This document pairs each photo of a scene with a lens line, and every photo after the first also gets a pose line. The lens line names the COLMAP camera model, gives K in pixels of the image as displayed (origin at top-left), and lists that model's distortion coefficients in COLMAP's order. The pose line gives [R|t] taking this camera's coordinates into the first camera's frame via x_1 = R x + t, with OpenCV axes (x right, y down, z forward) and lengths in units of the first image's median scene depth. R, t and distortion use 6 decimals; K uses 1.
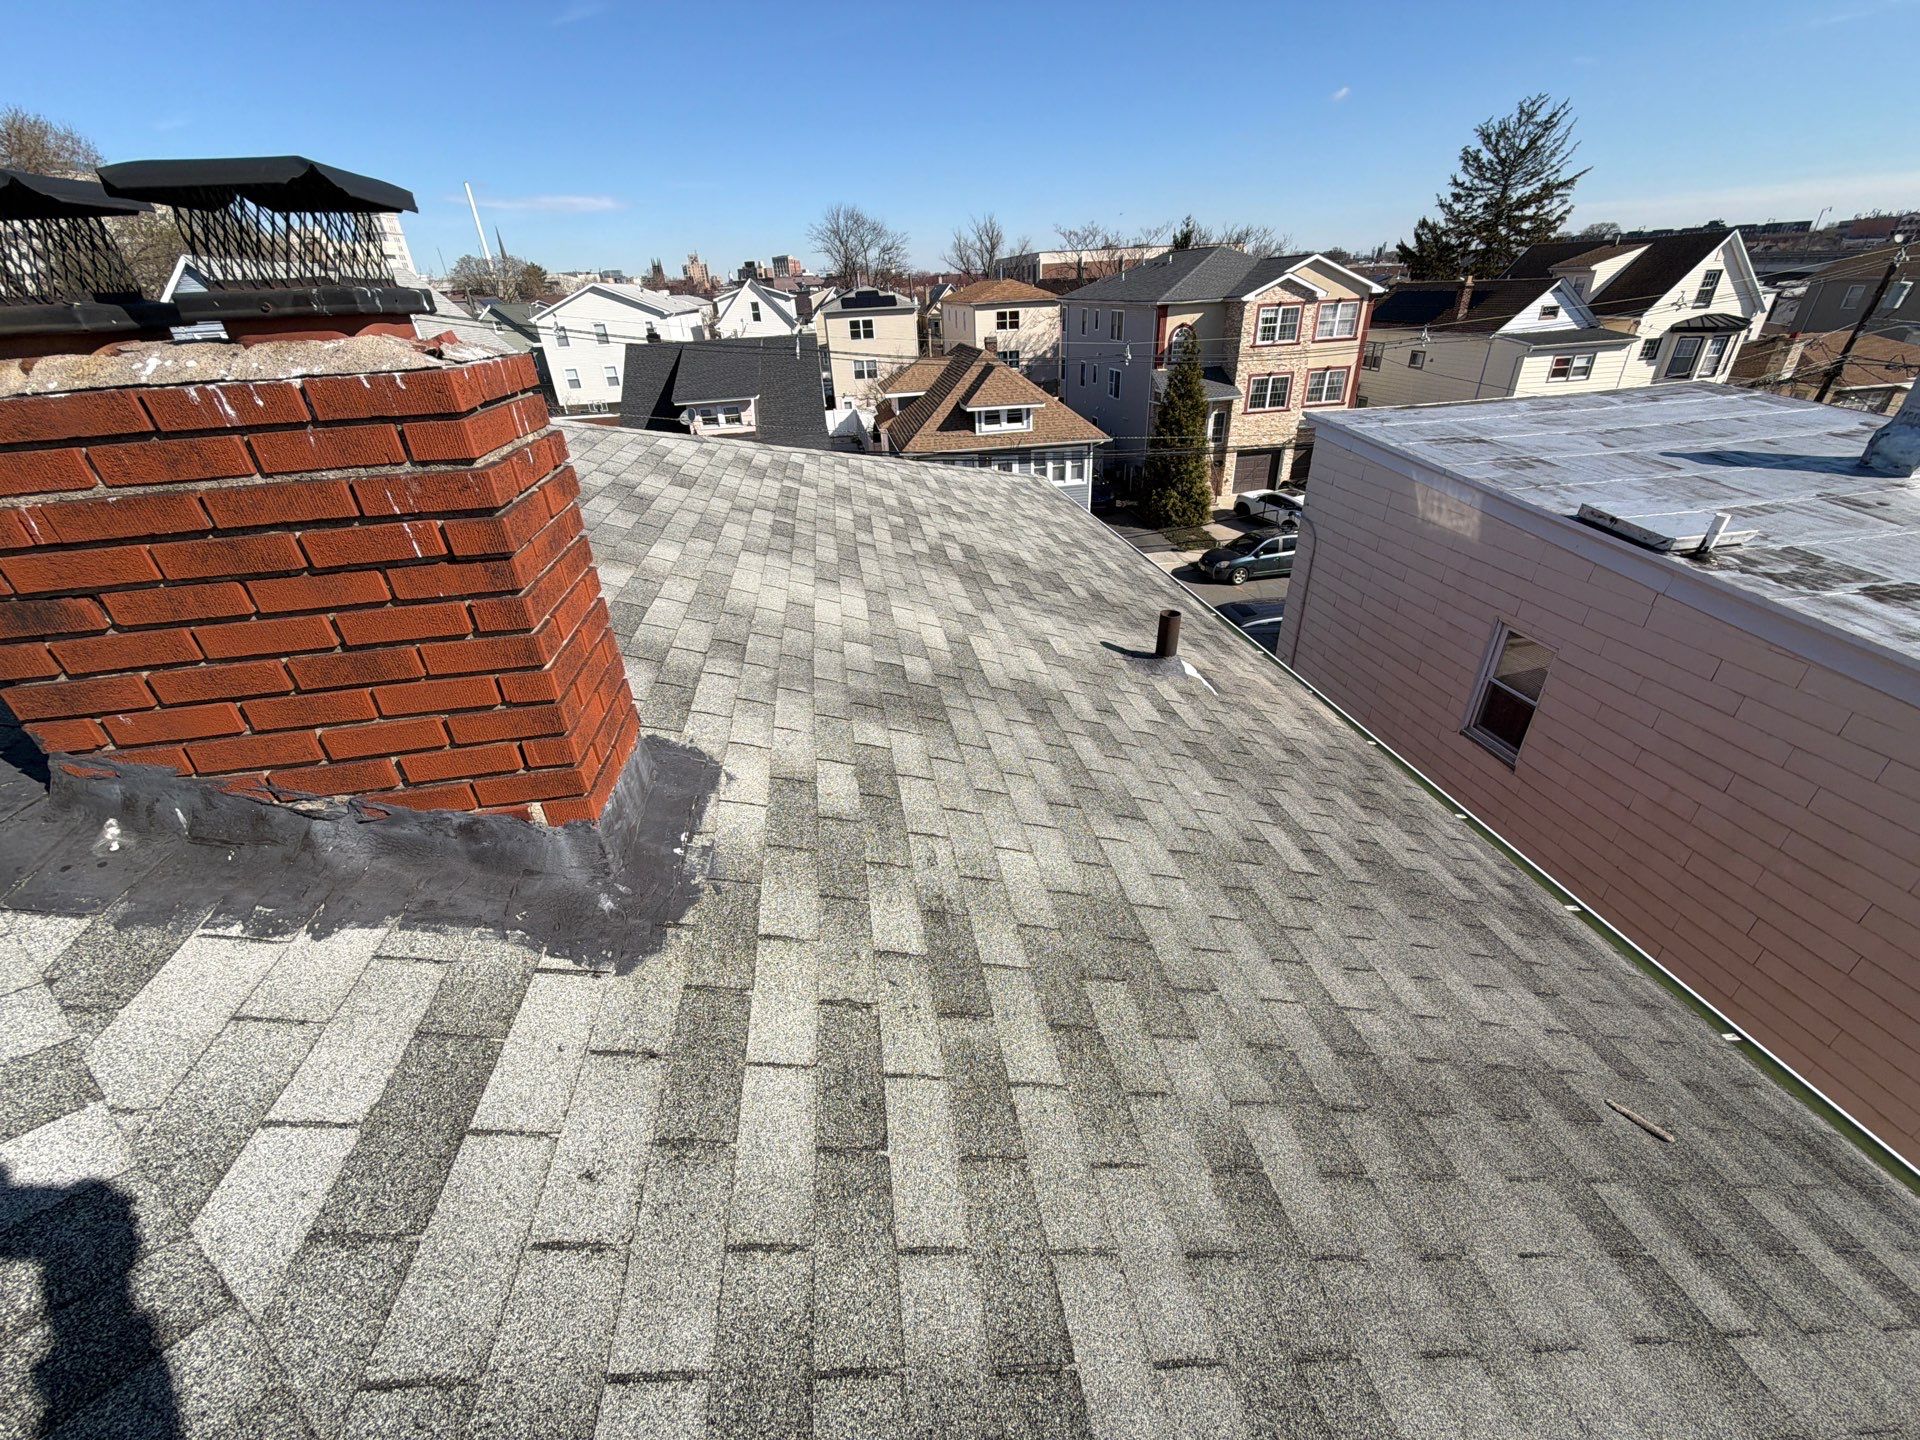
lens RADIAL K [[765.7, 0, 955.7], [0, 765.7, 718.5], [0, 0, 1]] dist [-0.000383, 0.000217]
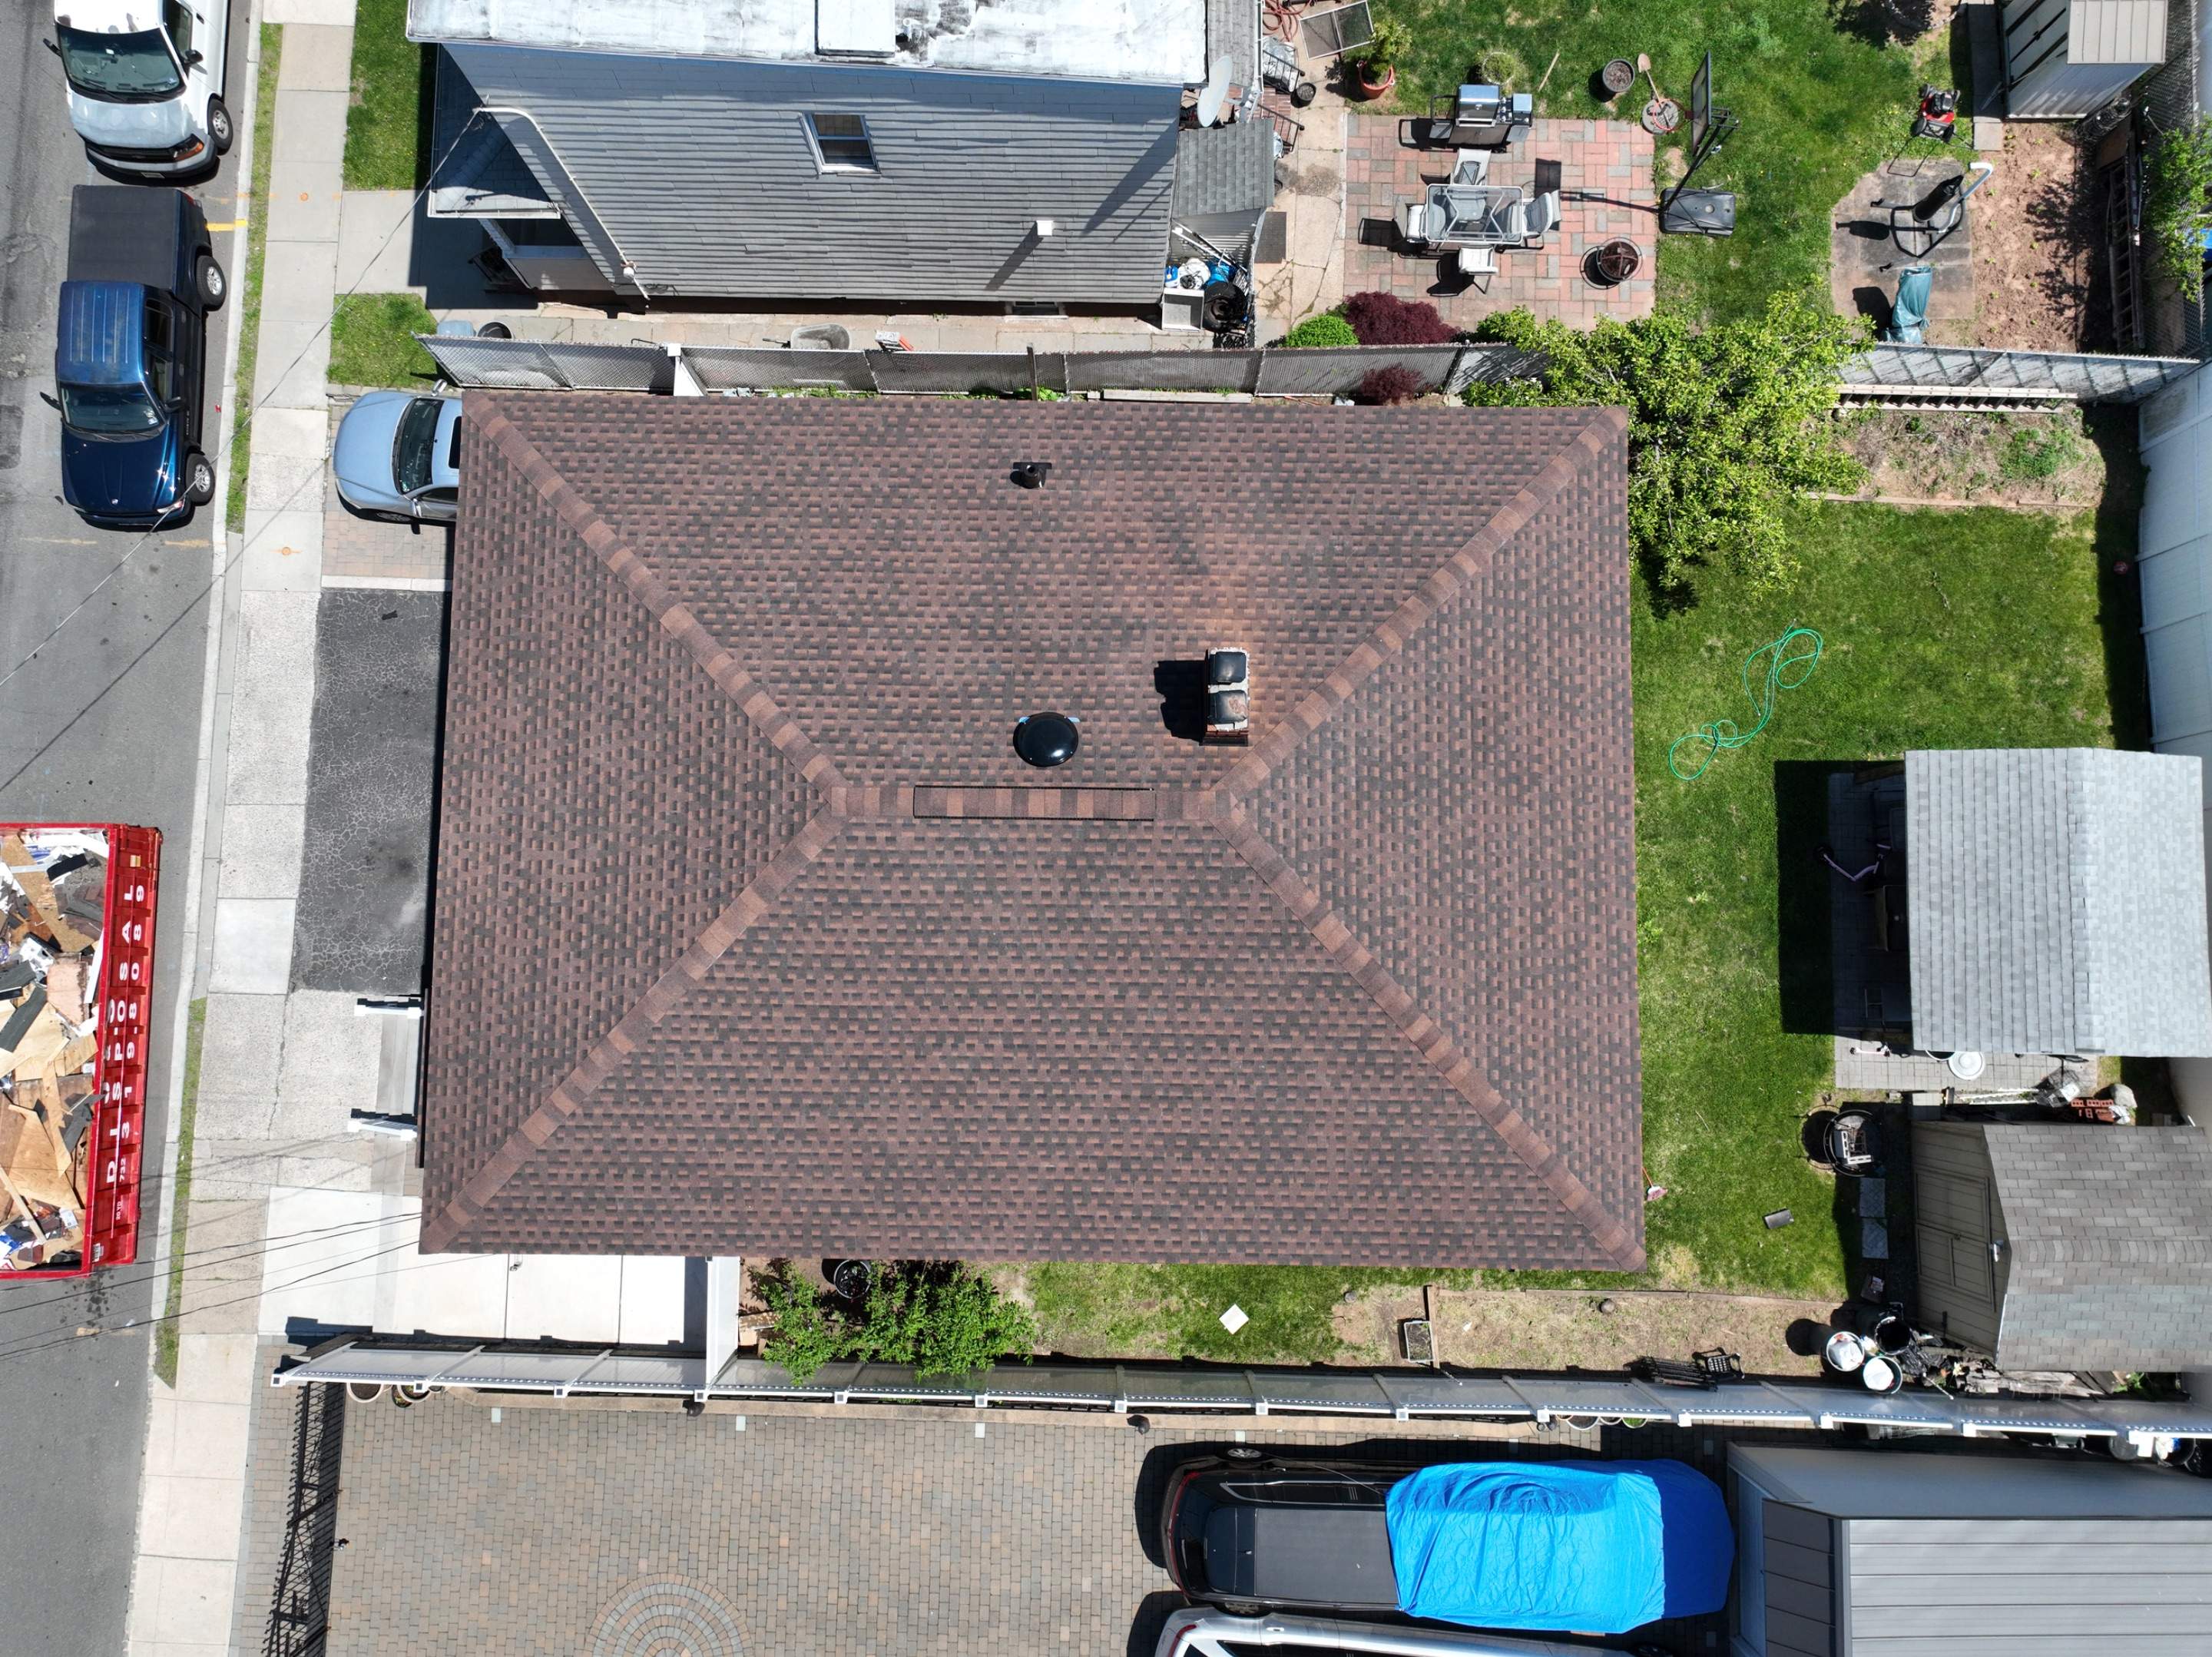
lens RADIAL K [[1561.1, 0, 1095.6], [0, 1561.1, 825.5], [0, 0, 1]] dist [-0.010428, 0.029172]
pose [[0.174199, -0.974798, 0.139367, -0.148864], [0.481470, 0.207776, 0.851479, -0.427137], [-0.858977, -0.081226, 0.505530, -0.166729]]
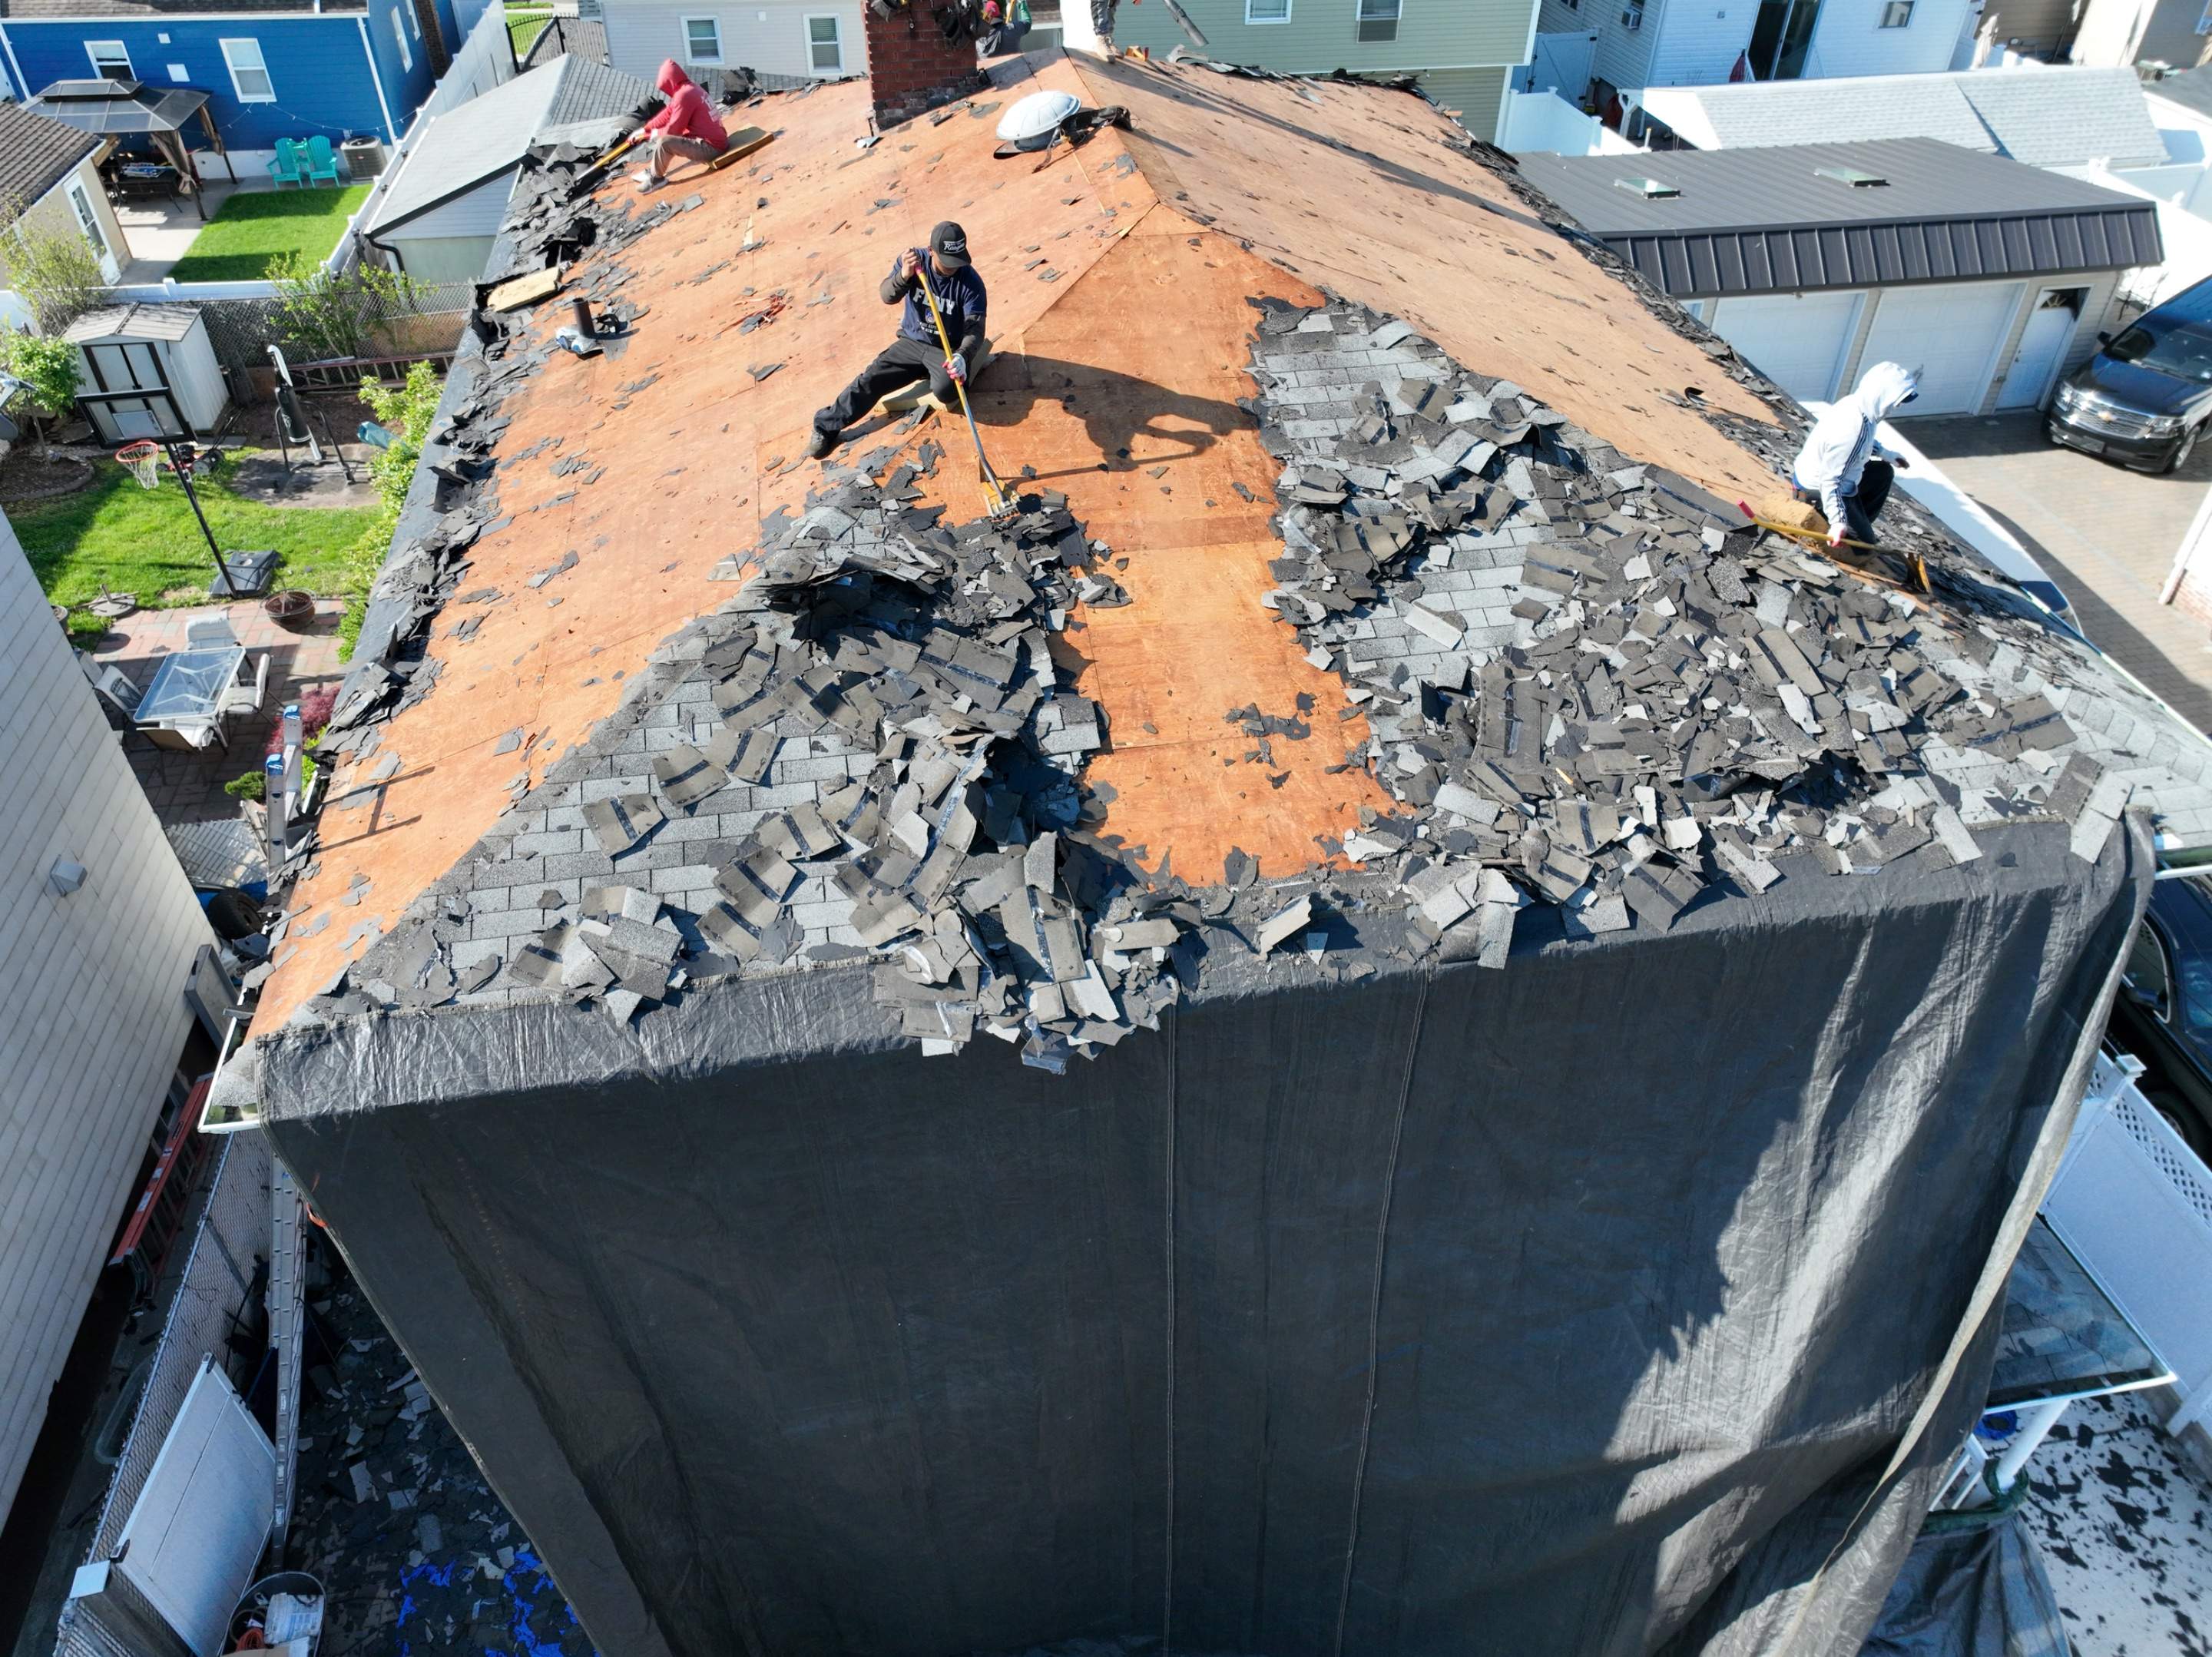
lens RADIAL K [[1561.1, 0, 1099.1], [0, 1561.1, 829.2], [0, 0, 1]] dist [-0.010428, 0.029172]
pose [[-0.999068, 0.041285, 0.012560, -0.074803], [0.026298, 0.351708, 0.935740, -0.286766], [0.034214, 0.935199, -0.352466, 0.354363]]
